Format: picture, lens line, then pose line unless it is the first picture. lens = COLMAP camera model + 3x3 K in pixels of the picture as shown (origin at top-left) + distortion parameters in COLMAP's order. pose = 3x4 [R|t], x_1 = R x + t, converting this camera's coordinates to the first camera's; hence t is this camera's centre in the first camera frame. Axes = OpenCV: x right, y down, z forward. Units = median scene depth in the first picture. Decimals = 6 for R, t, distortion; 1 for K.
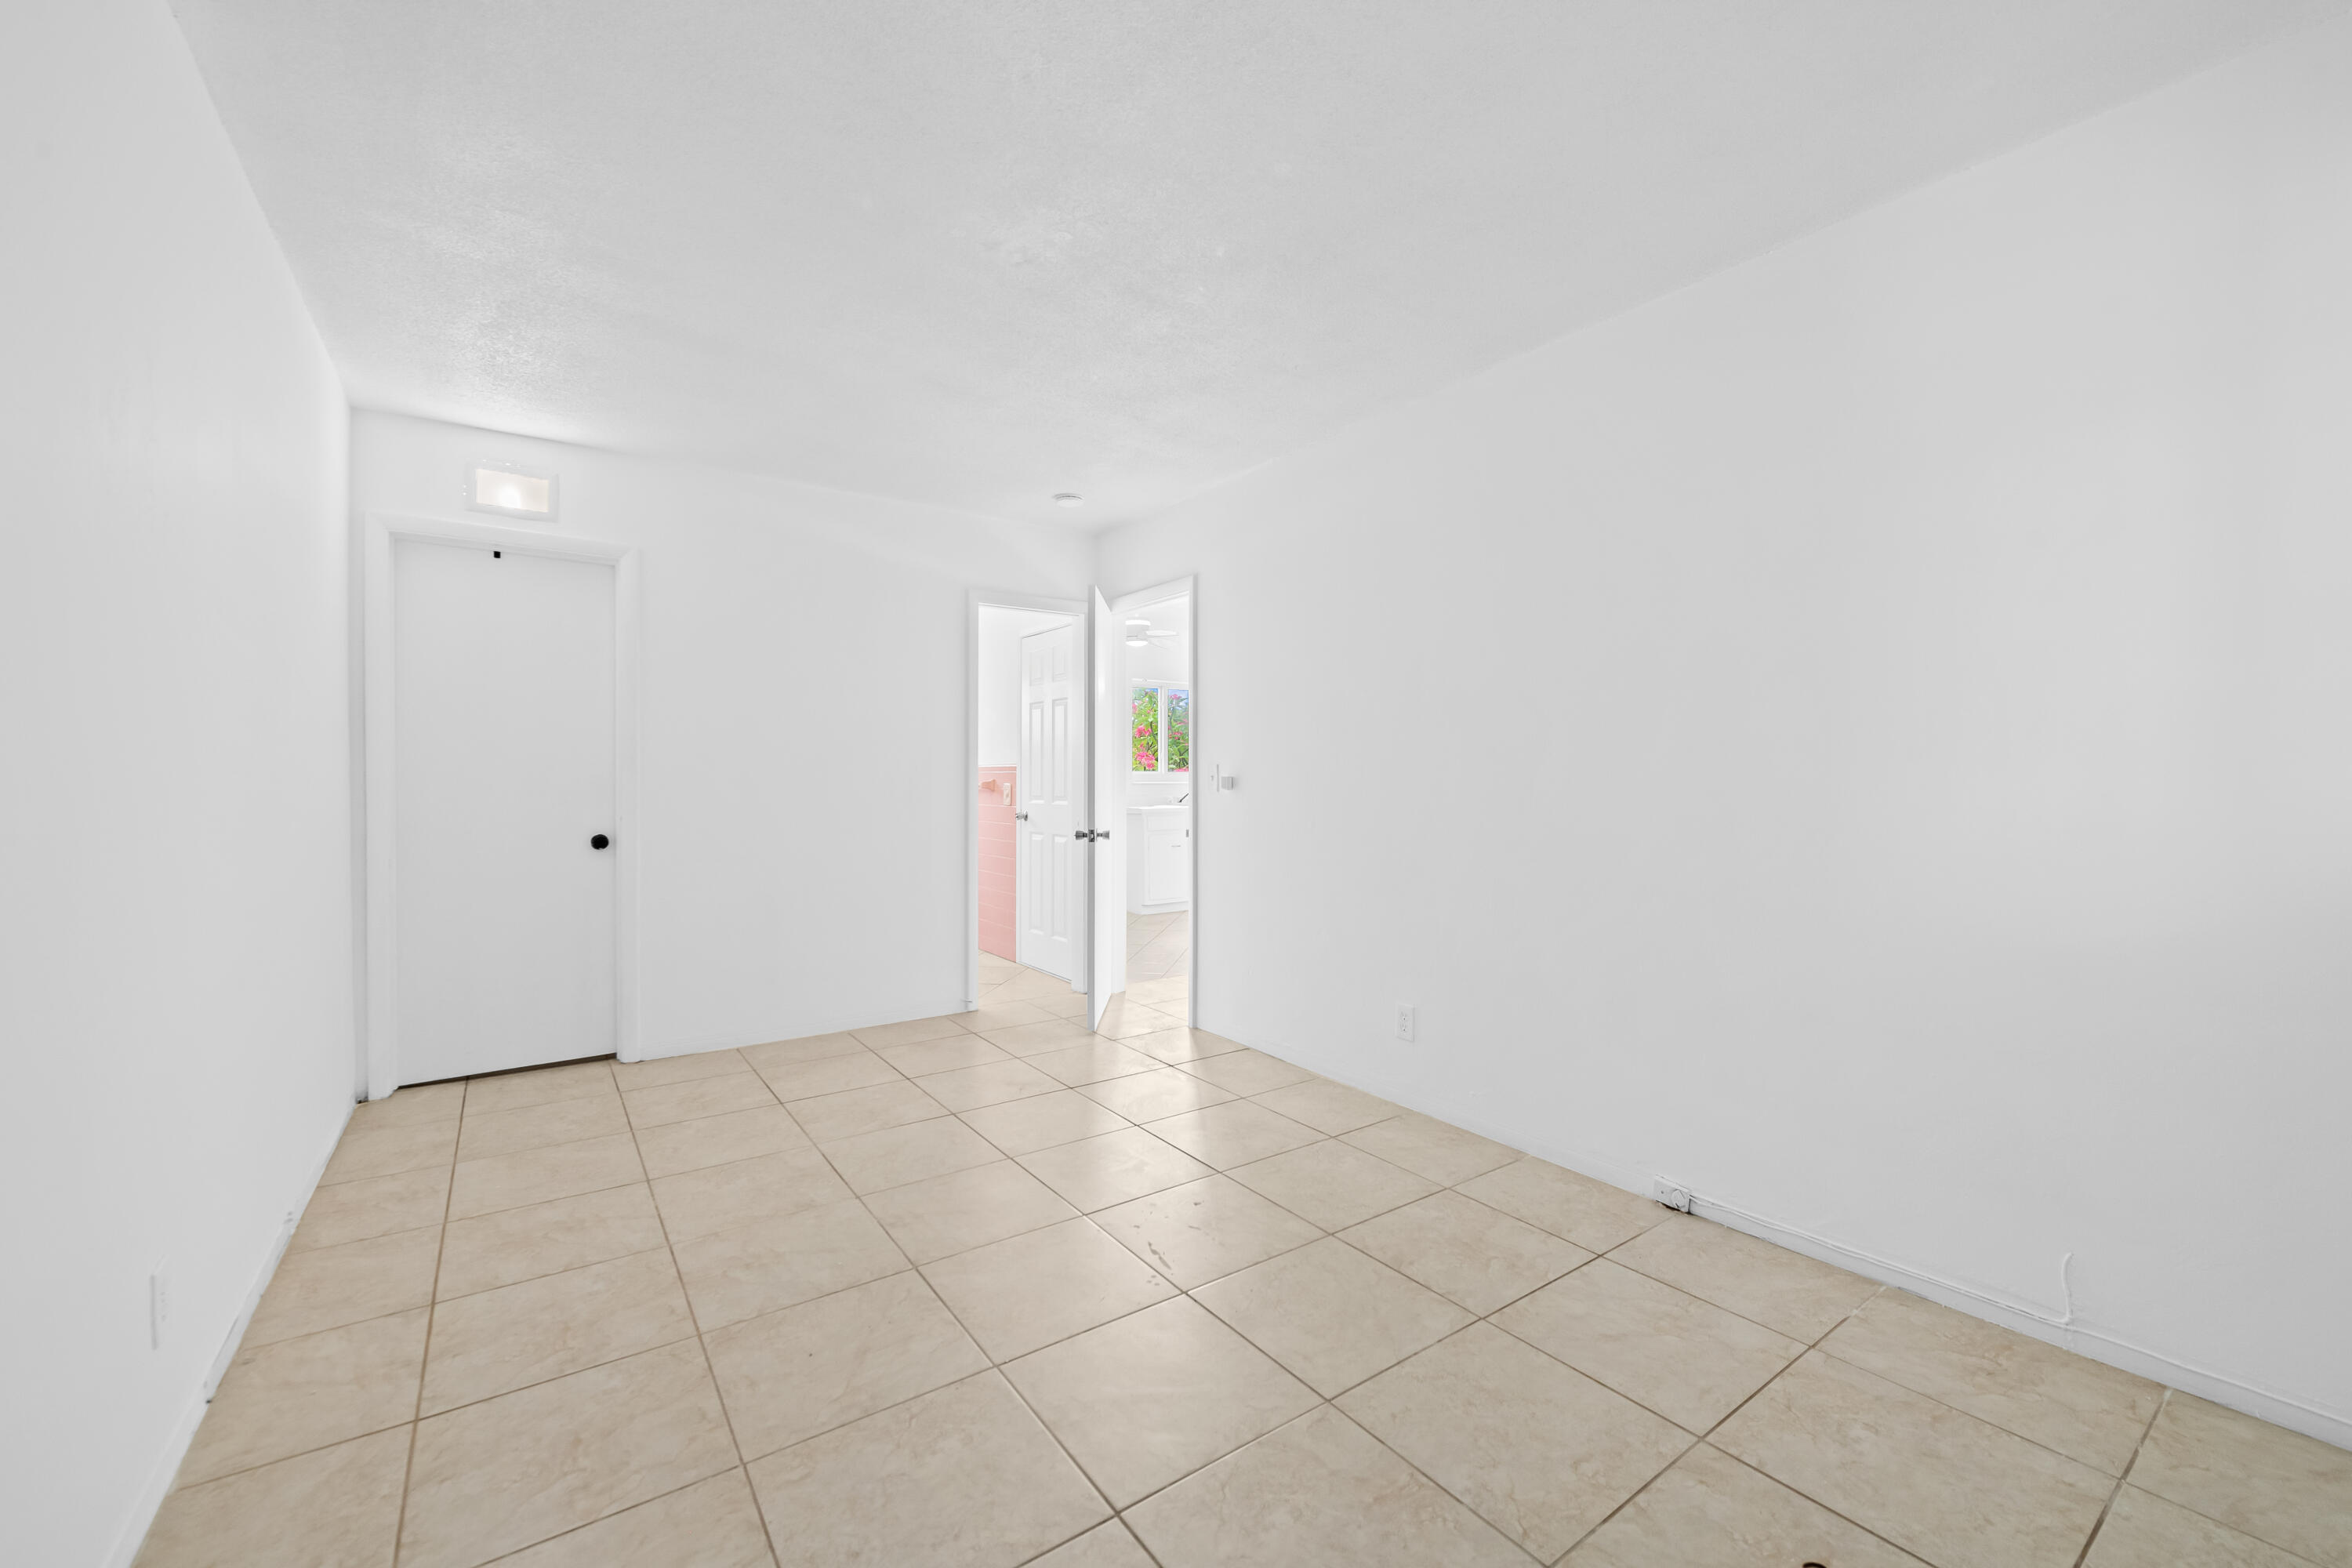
lens RADIAL K [[932.8, 0, 1161.6], [0, 932.8, 778.2], [0, 0, 1]] dist [0.003150, -0.001898]
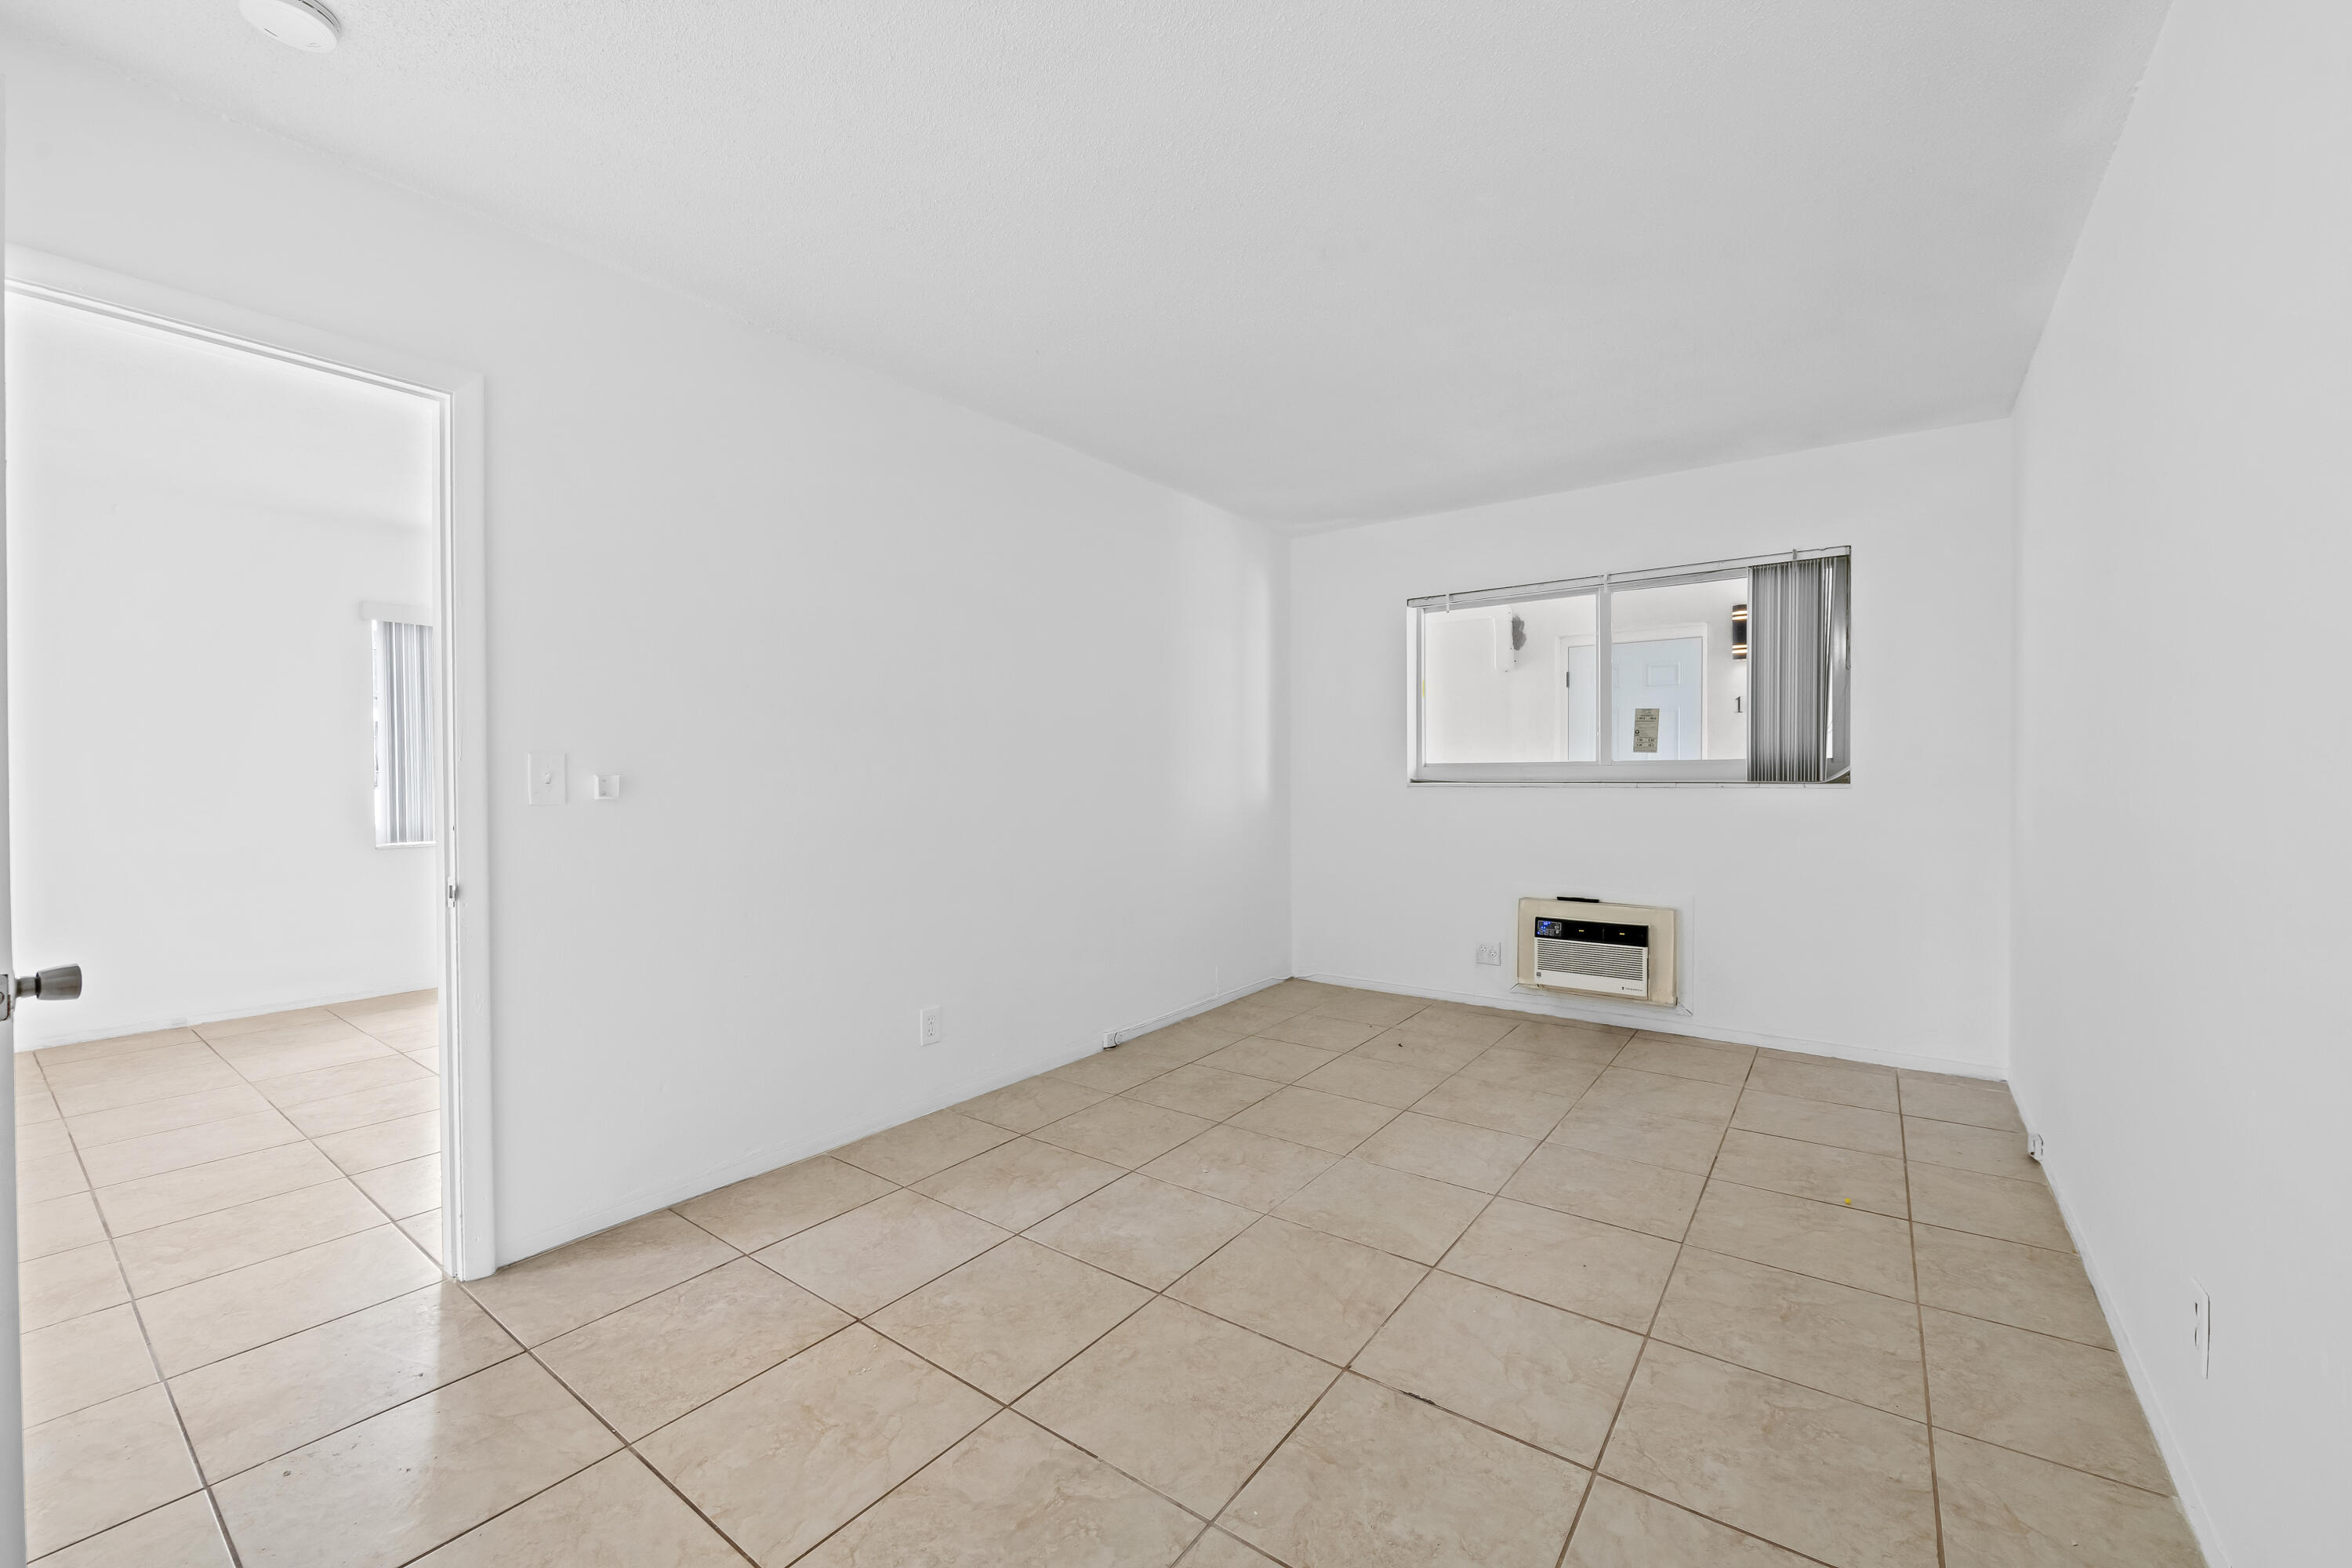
lens RADIAL K [[932.8, 0, 1204.4], [0, 932.8, 781.6], [0, 0, 1]] dist [0.003150, -0.001898]
pose [[-0.337768, -0.008344, 0.941192, -1.132496], [0.007890, 0.999900, 0.011696, -0.007116], [-0.941196, 0.011377, -0.337669, 1.585424]]
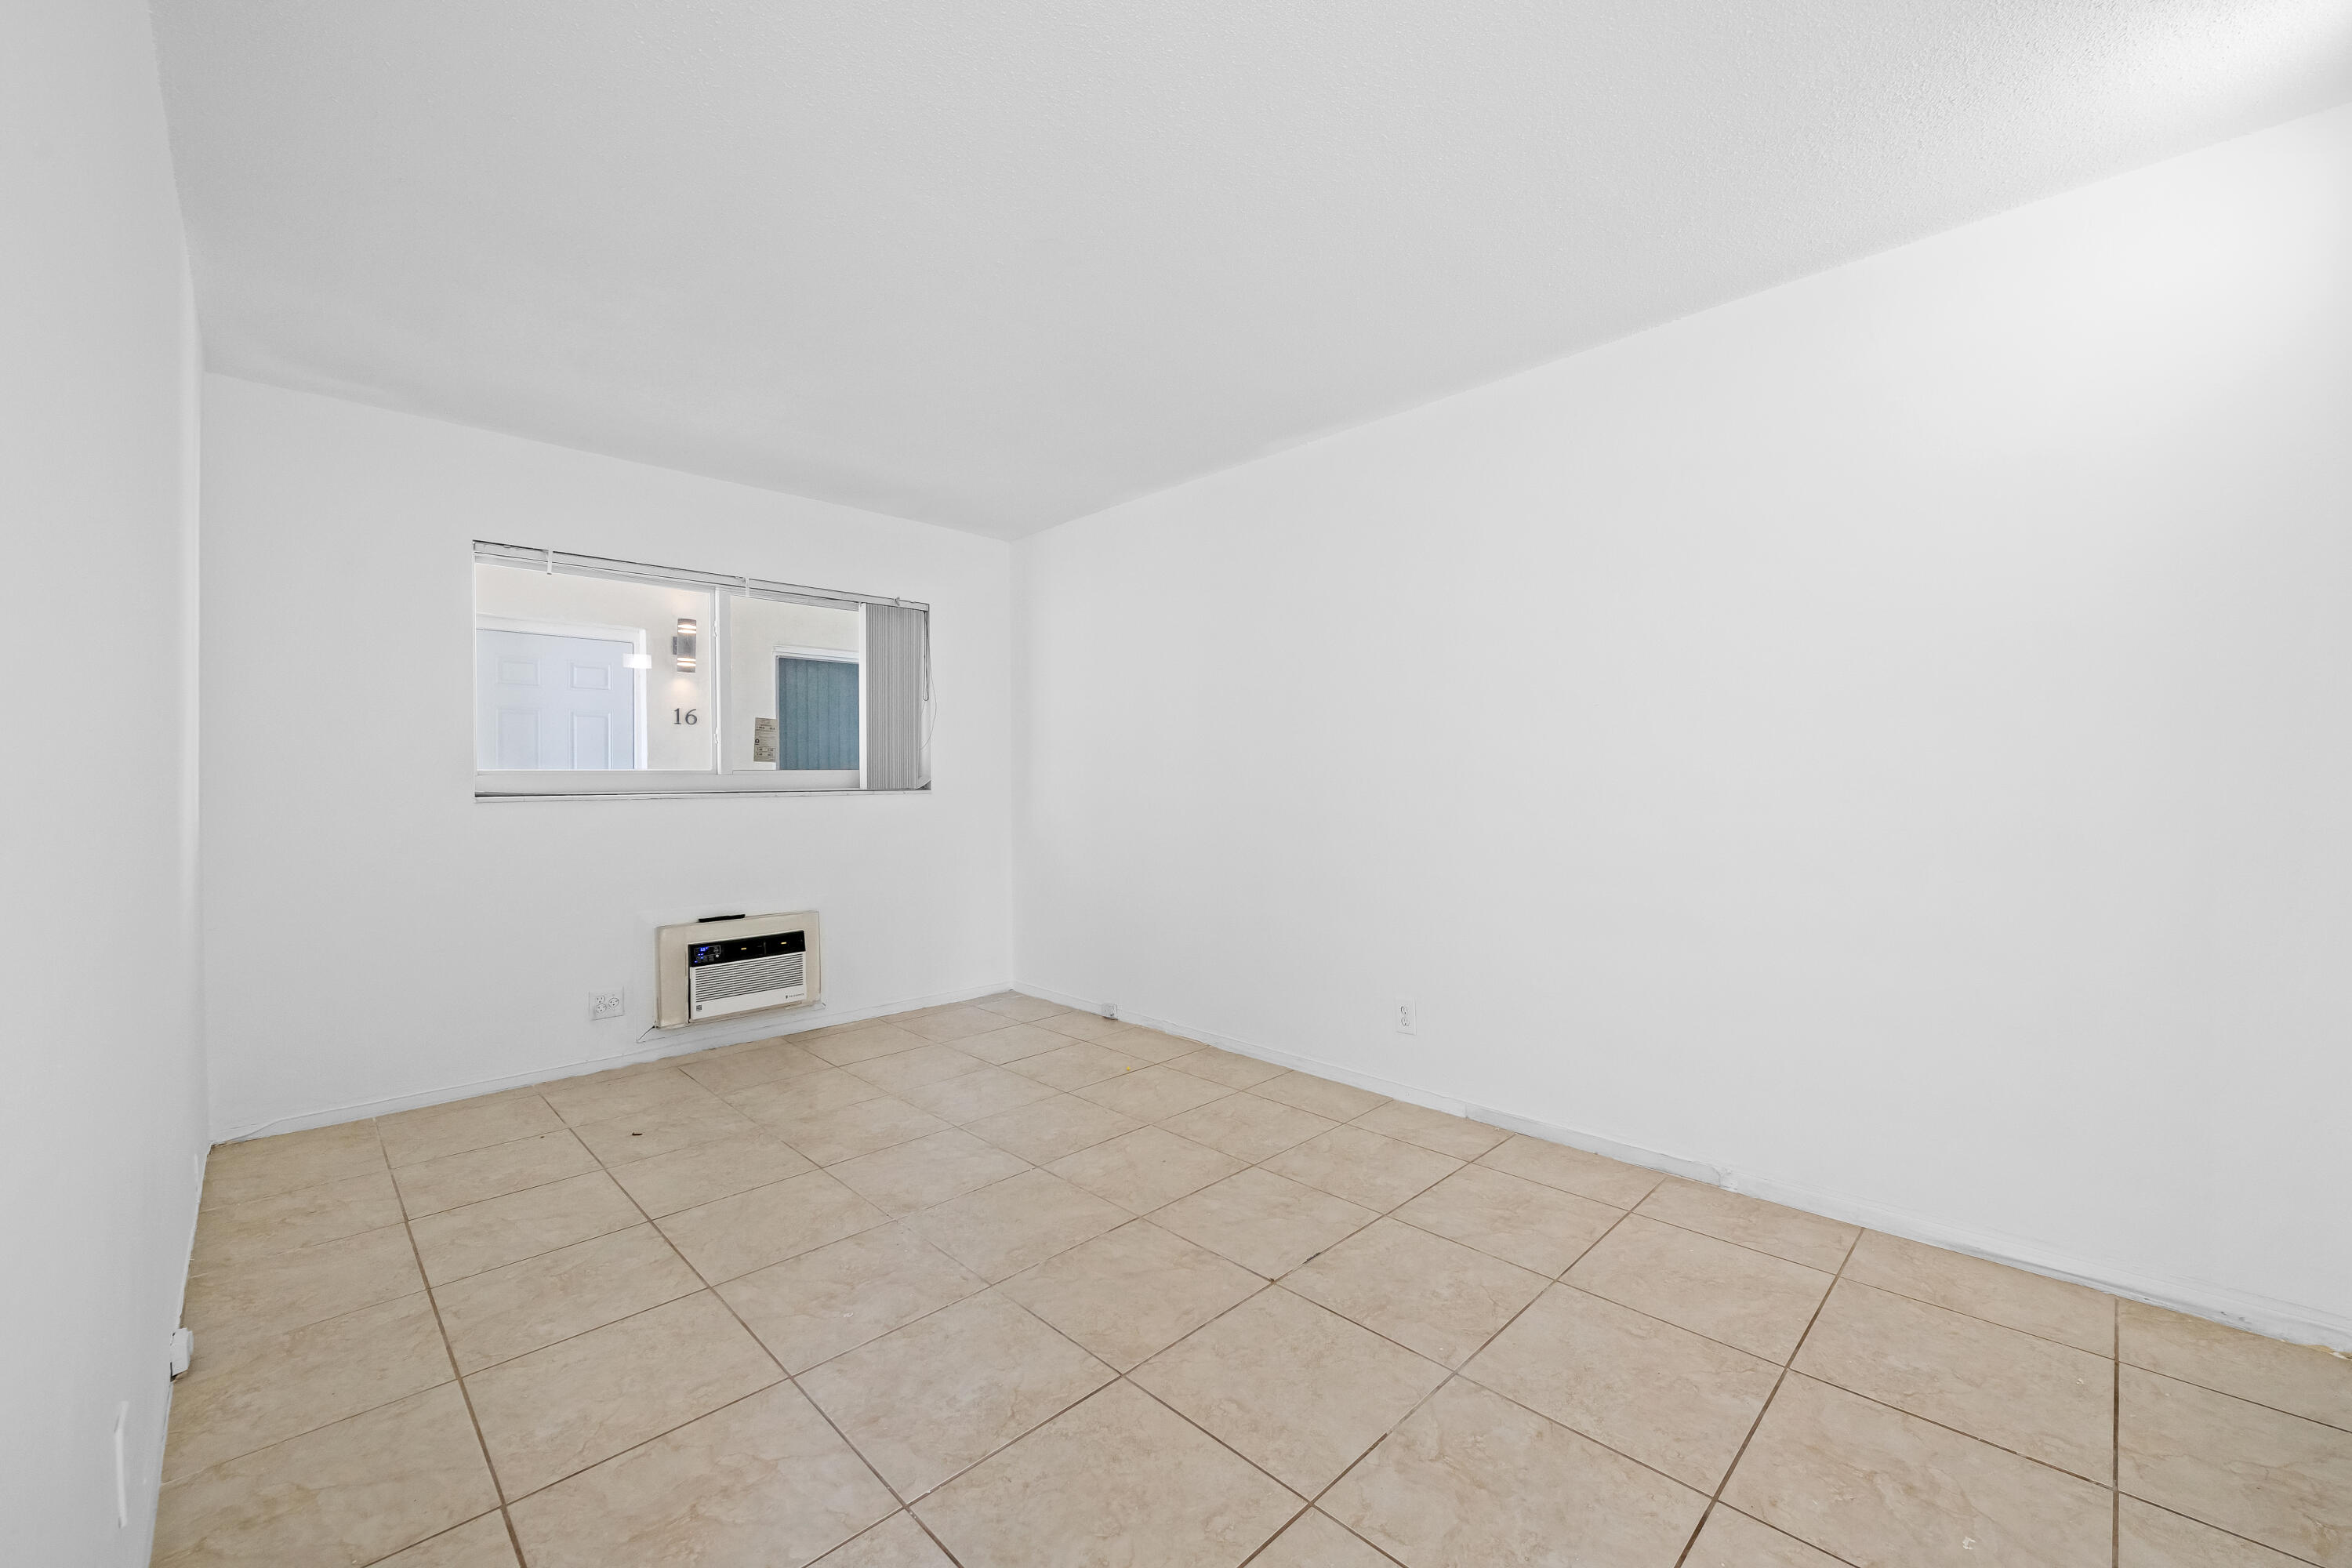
lens RADIAL K [[932.8, 0, 1177.5], [0, 932.8, 783.6], [0, 0, 1]] dist [0.003150, -0.001898]
pose [[-0.984275, 0.008210, -0.176454, -0.117452], [0.006806, 0.999940, 0.008557, -0.003044], [0.176514, 0.007221, -0.984272, 2.136695]]
